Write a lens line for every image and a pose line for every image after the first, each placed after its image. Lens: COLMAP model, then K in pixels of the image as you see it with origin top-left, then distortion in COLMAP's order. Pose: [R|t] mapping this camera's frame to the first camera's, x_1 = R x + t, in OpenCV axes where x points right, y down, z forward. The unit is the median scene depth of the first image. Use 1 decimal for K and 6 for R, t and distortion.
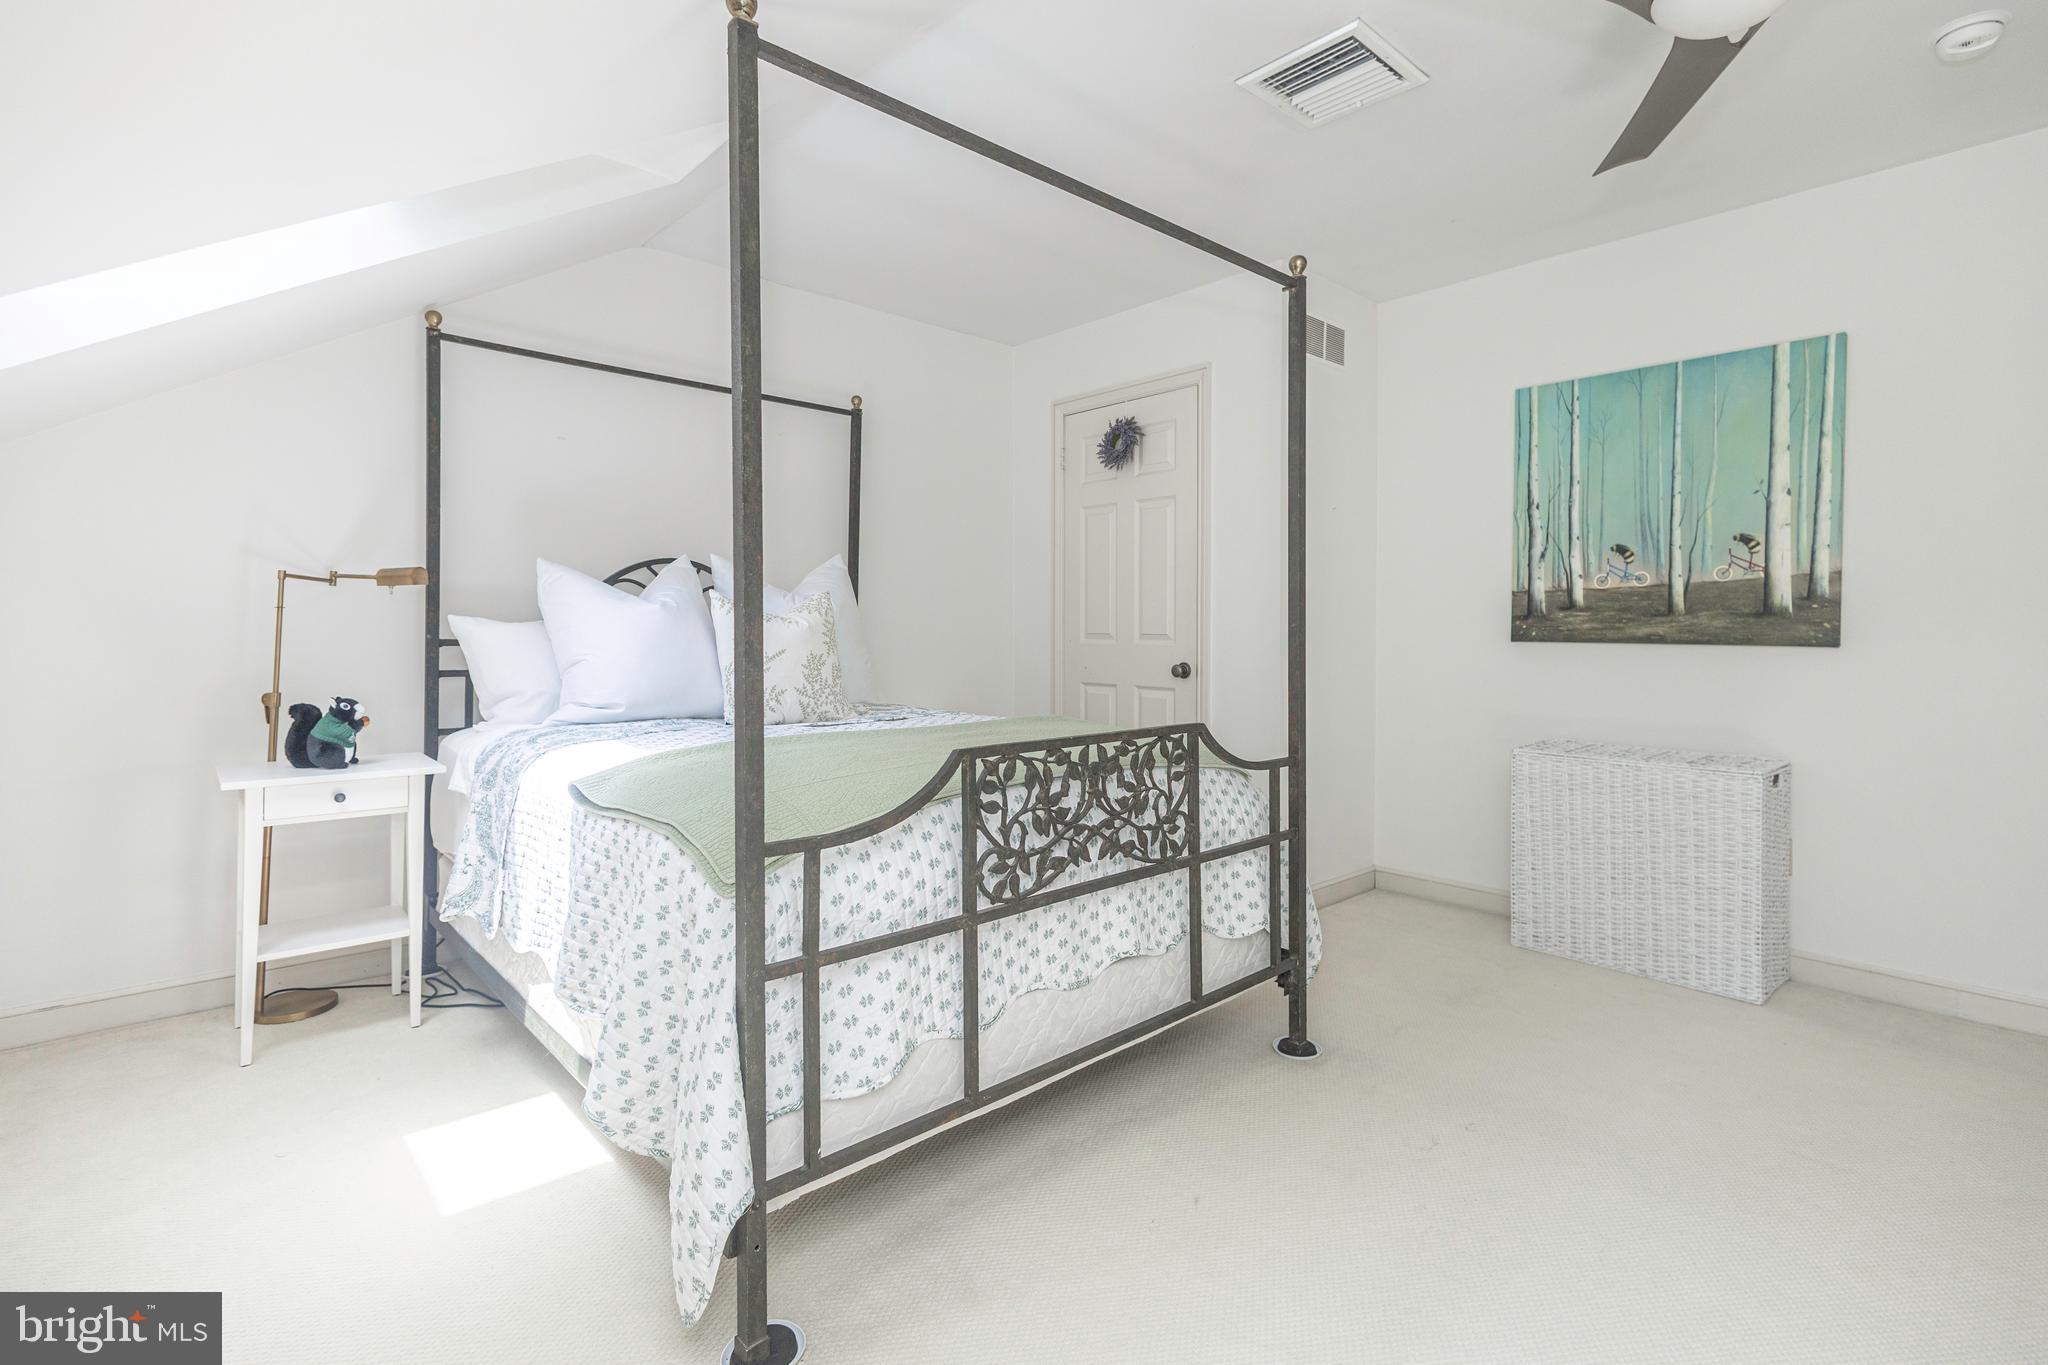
lens RADIAL K [[956.6, 0, 1023.0], [0, 956.6, 648.8], [0, 0, 1]] dist [0.012412, -0.004231]
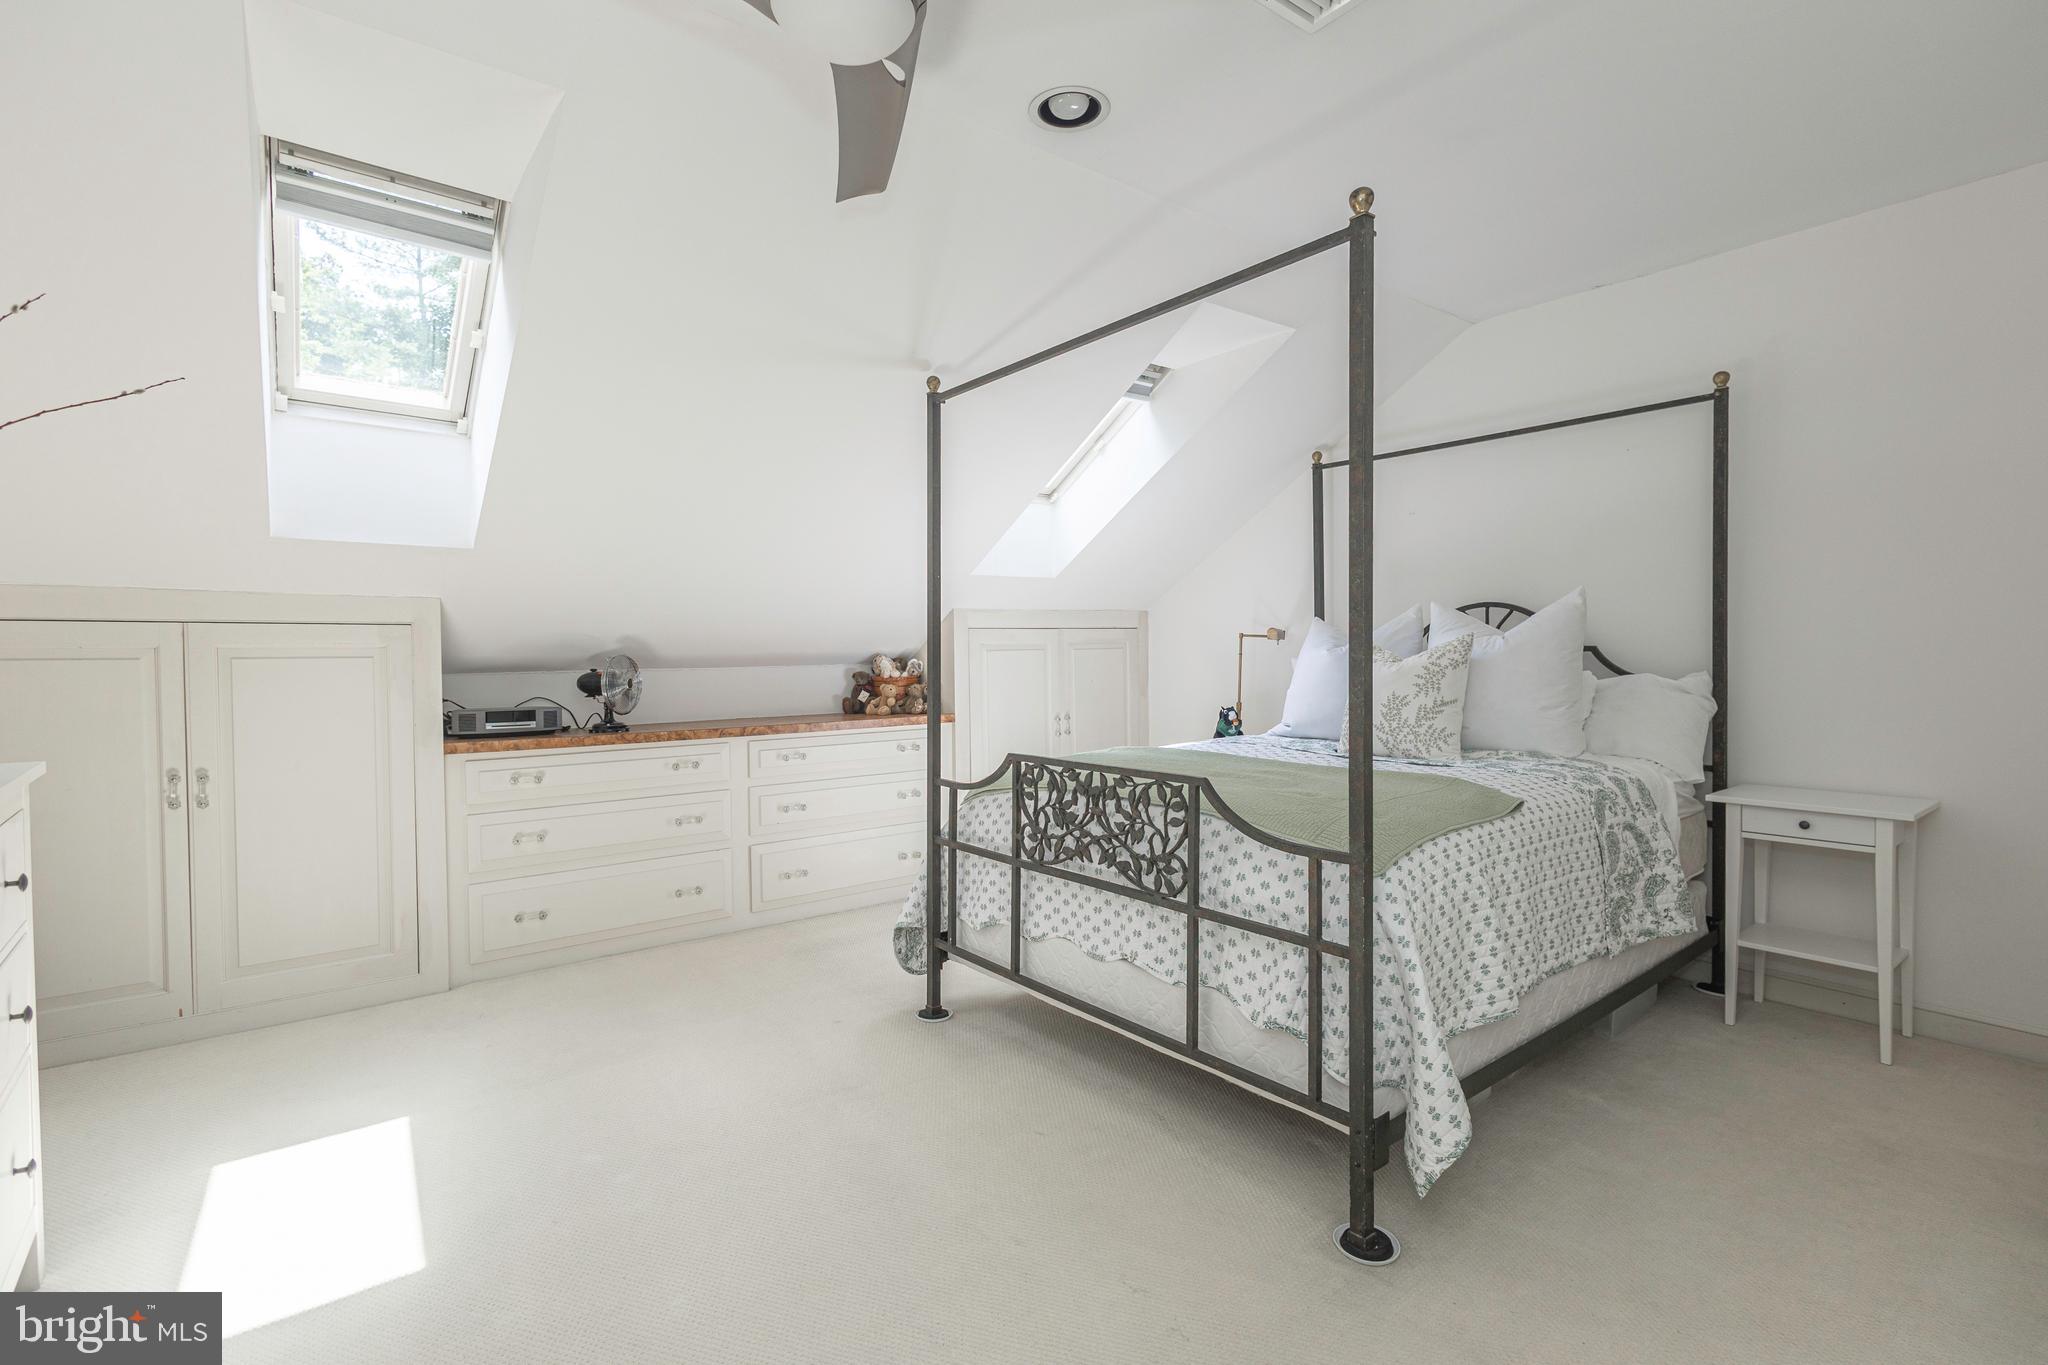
lens RADIAL K [[956.6, 0, 1025.8], [0, 956.6, 671.4], [0, 0, 1]] dist [0.012412, -0.004231]
pose [[-0.080792, 0.020831, -0.996513, 1.307999], [-0.010943, 0.999703, 0.021785, -0.058191], [0.996671, 0.012665, -0.080540, 0.981082]]
